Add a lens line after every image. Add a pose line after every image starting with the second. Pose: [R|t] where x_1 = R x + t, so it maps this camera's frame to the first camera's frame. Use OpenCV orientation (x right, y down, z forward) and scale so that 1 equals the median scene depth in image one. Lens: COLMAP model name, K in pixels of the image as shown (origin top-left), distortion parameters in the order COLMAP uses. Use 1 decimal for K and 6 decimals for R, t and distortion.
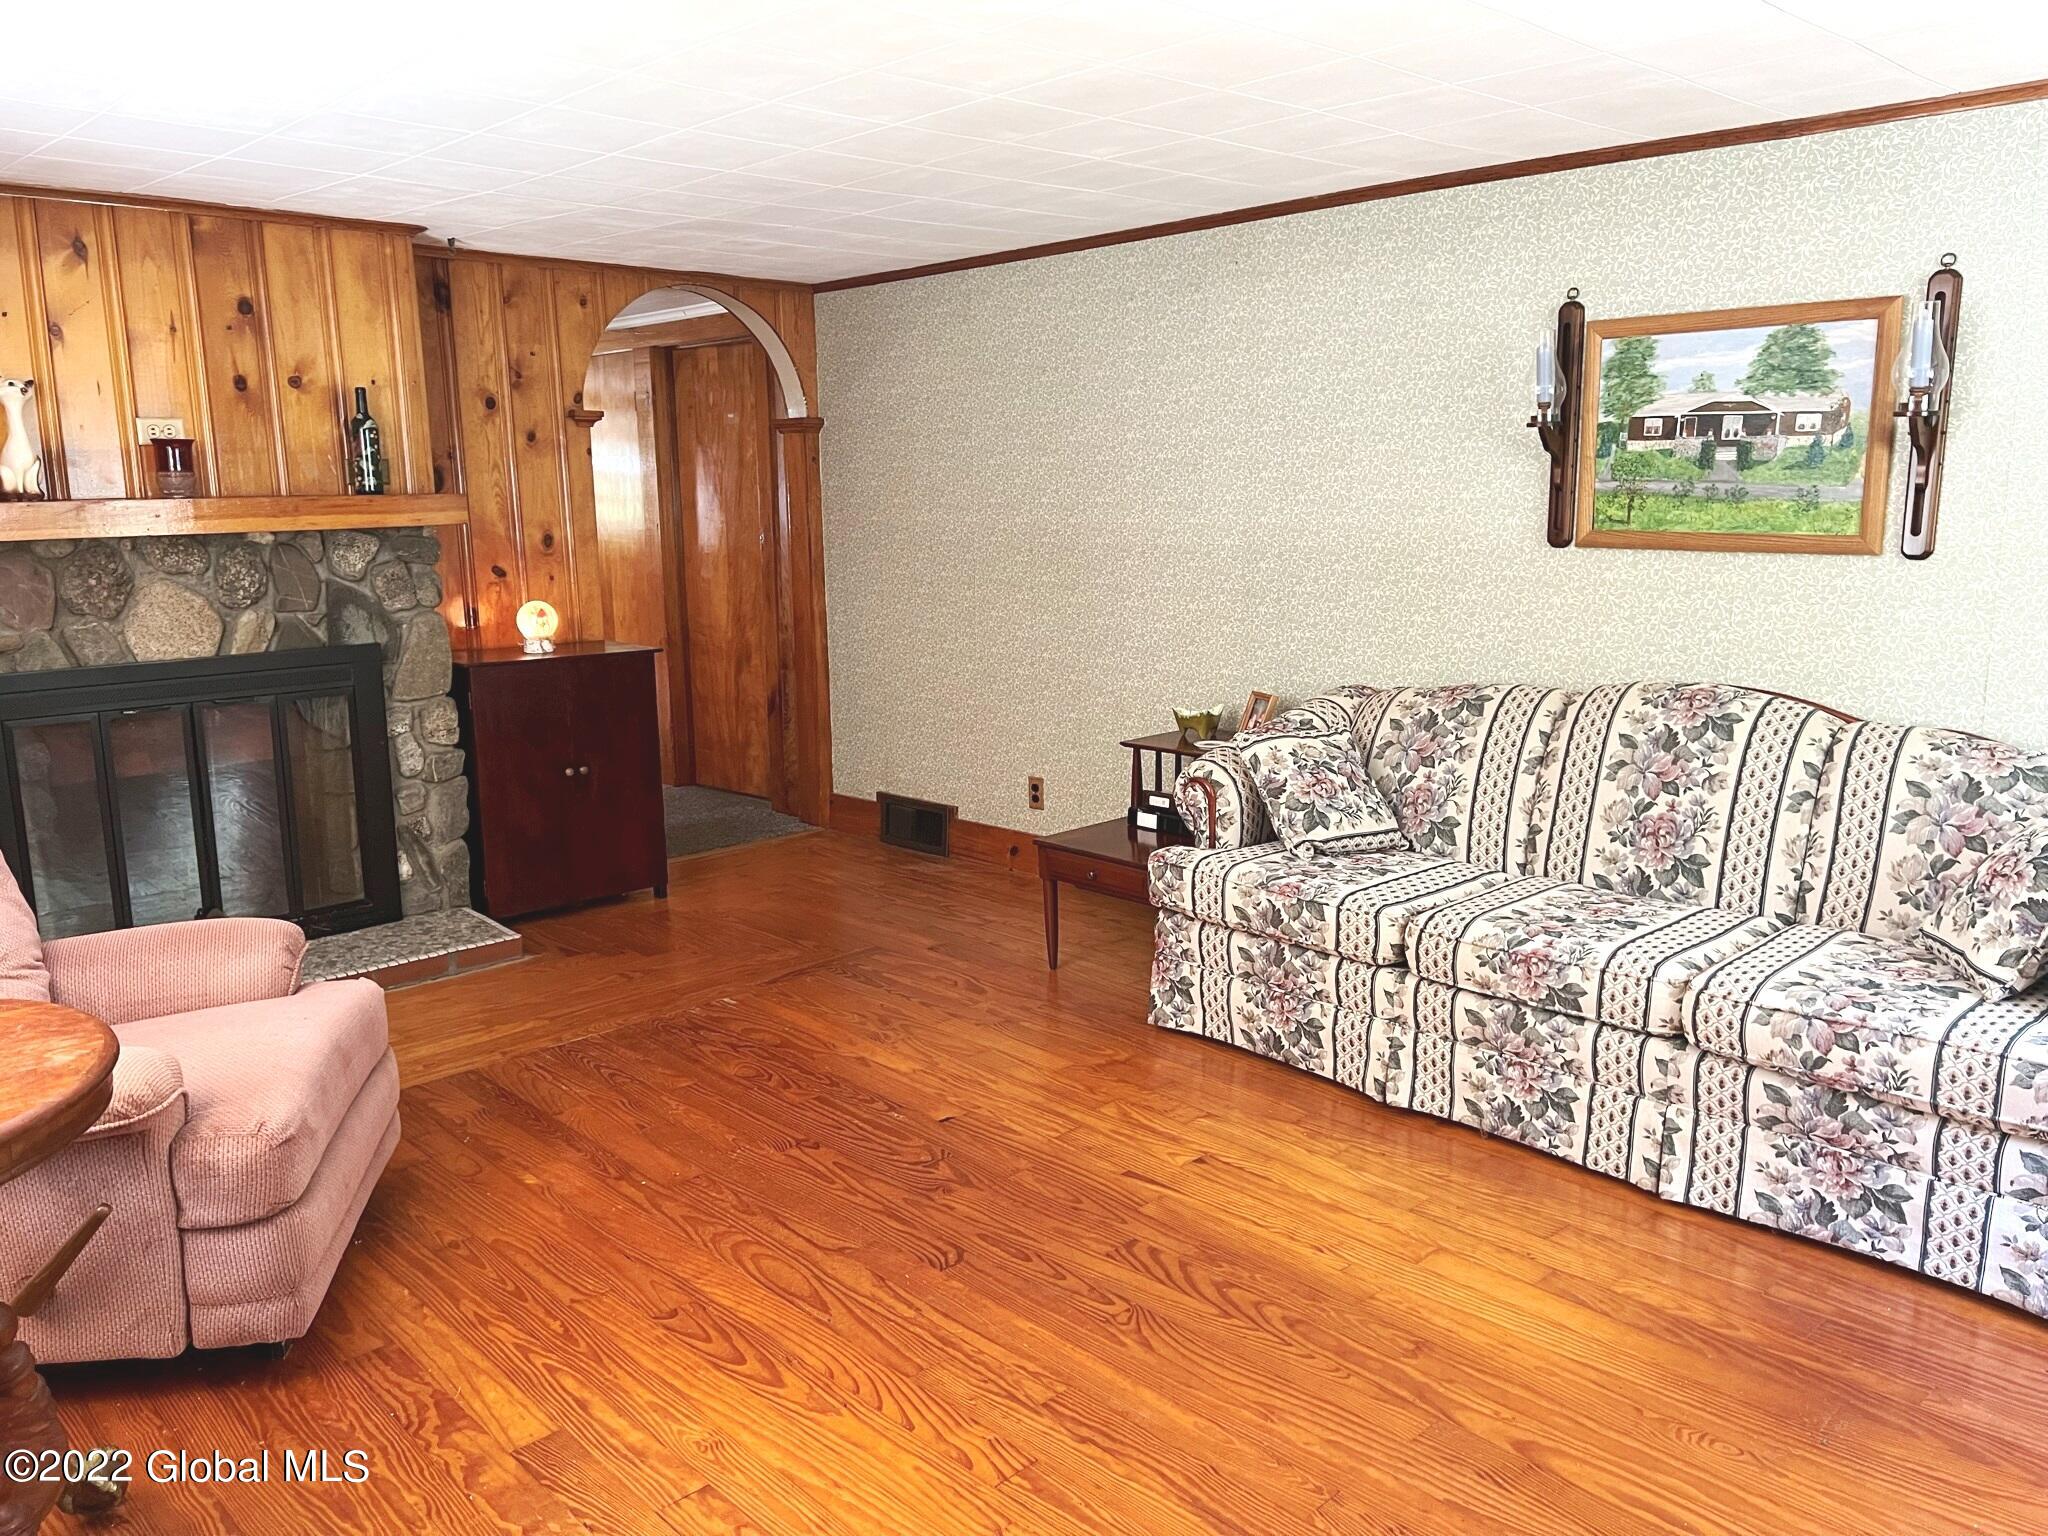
lens RADIAL K [[1558.0, 0, 1019.7], [0, 1558.0, 760.2], [0, 0, 1]] dist [0.092772, -0.138537]
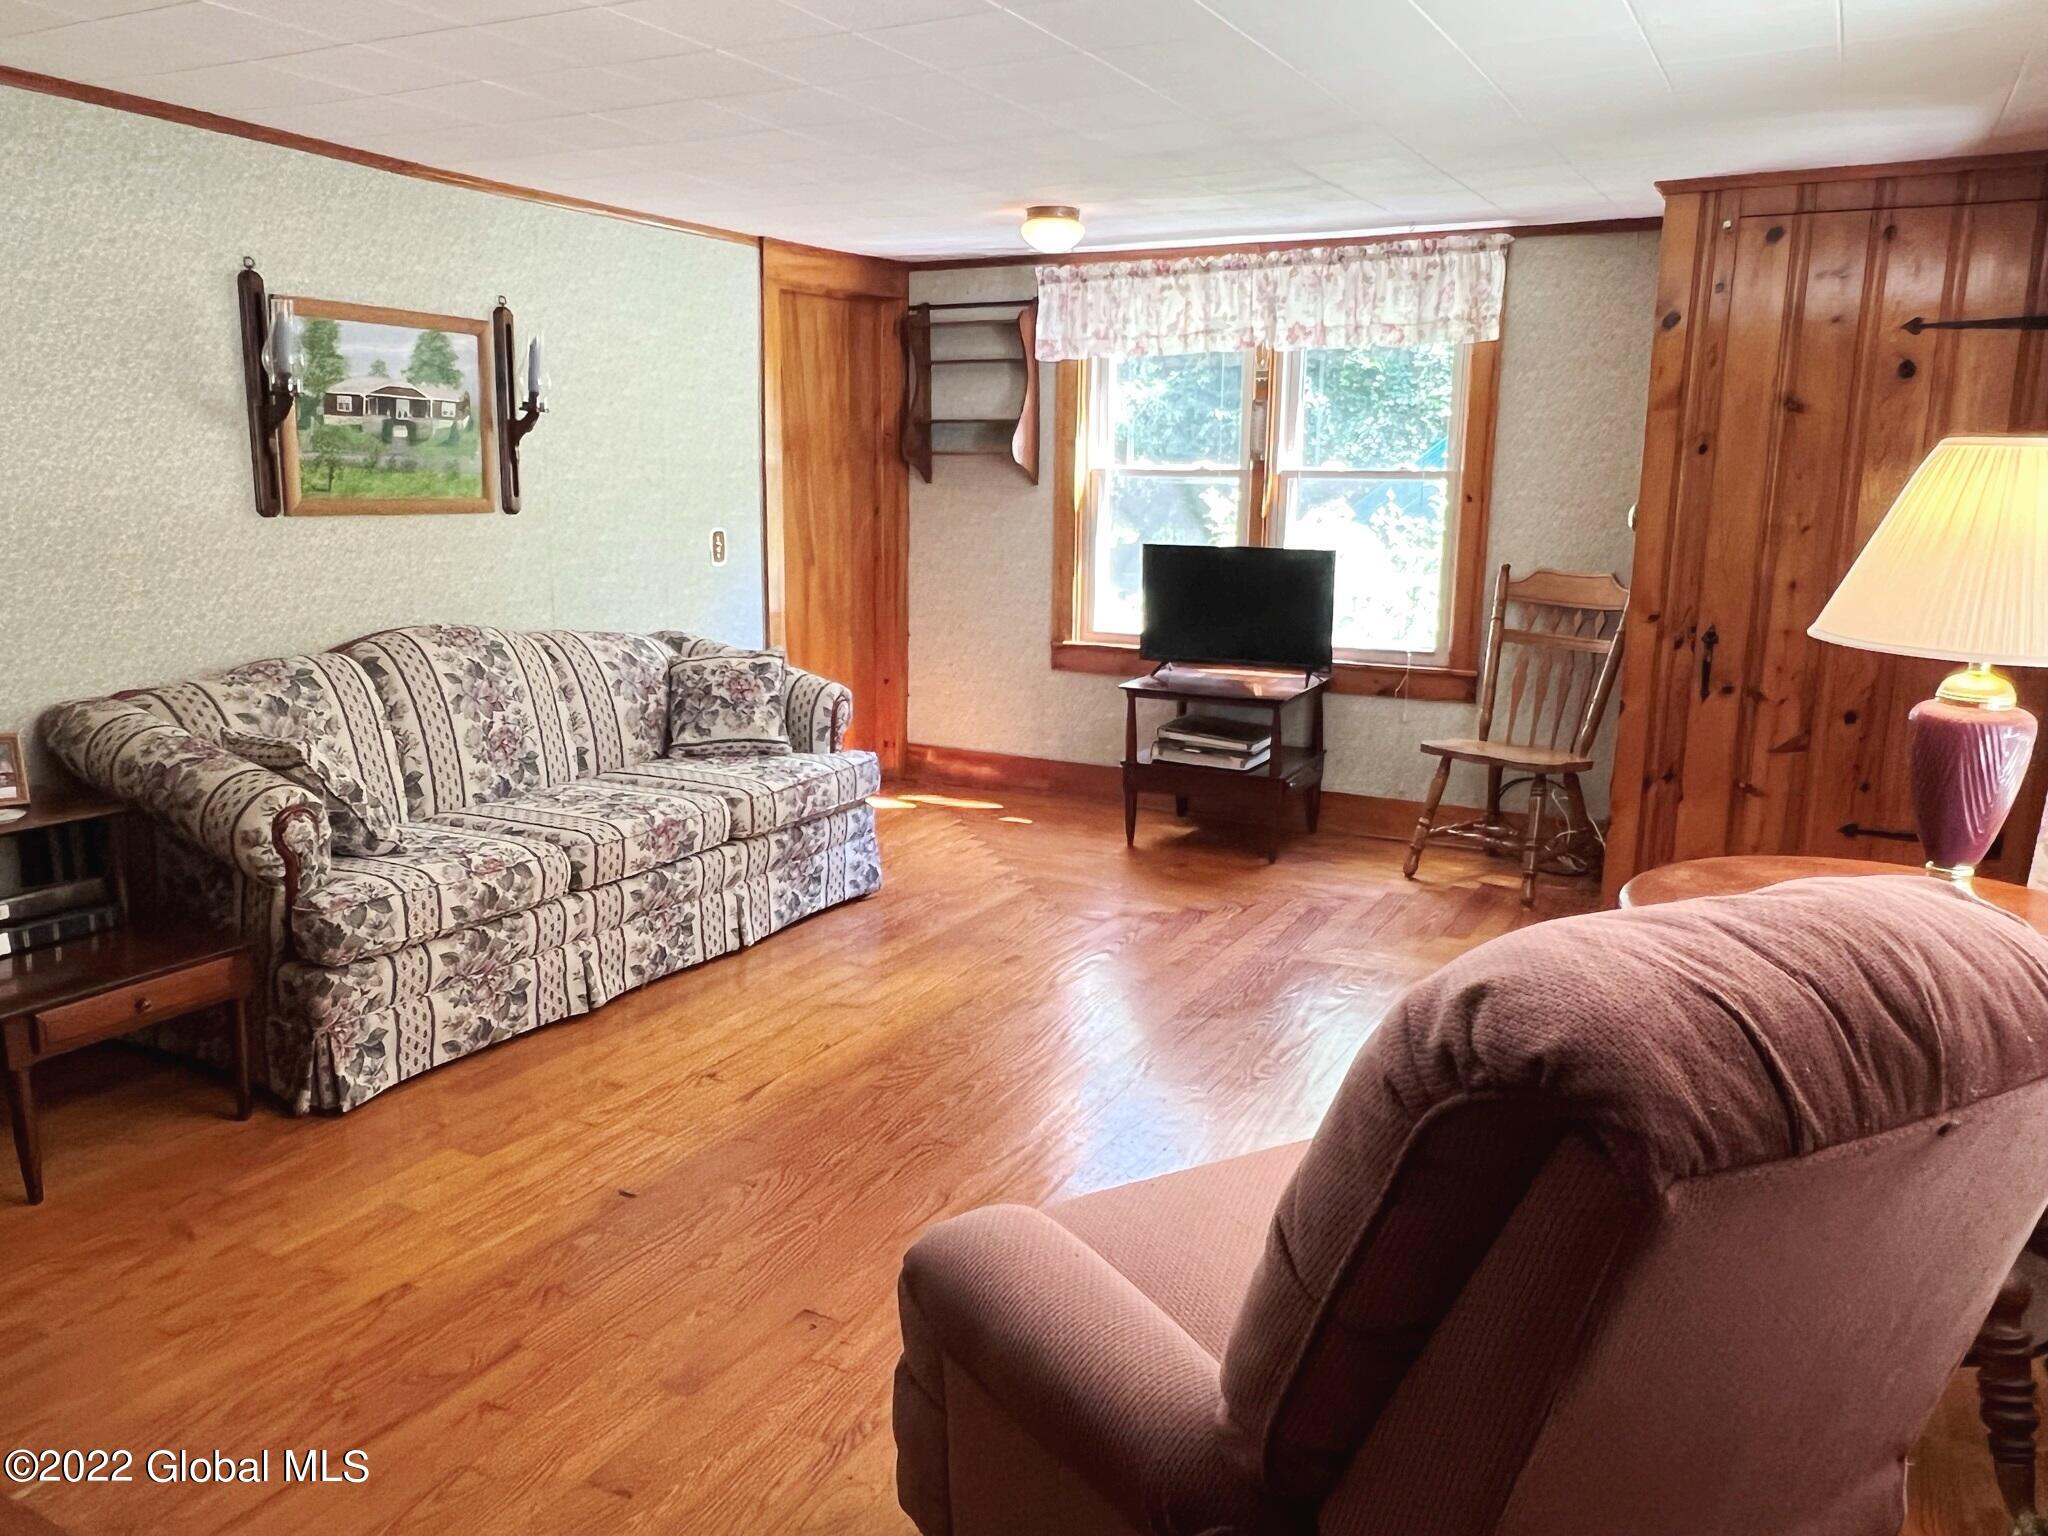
lens RADIAL K [[1531.3, 0, 1024.0], [0, 1531.3, 768.0], [0, 0, 1]] dist [0.006526, -0.005548]
pose [[-0.318412, -0.176255, 0.931423, -0.810743], [0.157718, 0.959018, 0.235394, -0.147755], [-0.934740, 0.221854, -0.277564, 0.932336]]
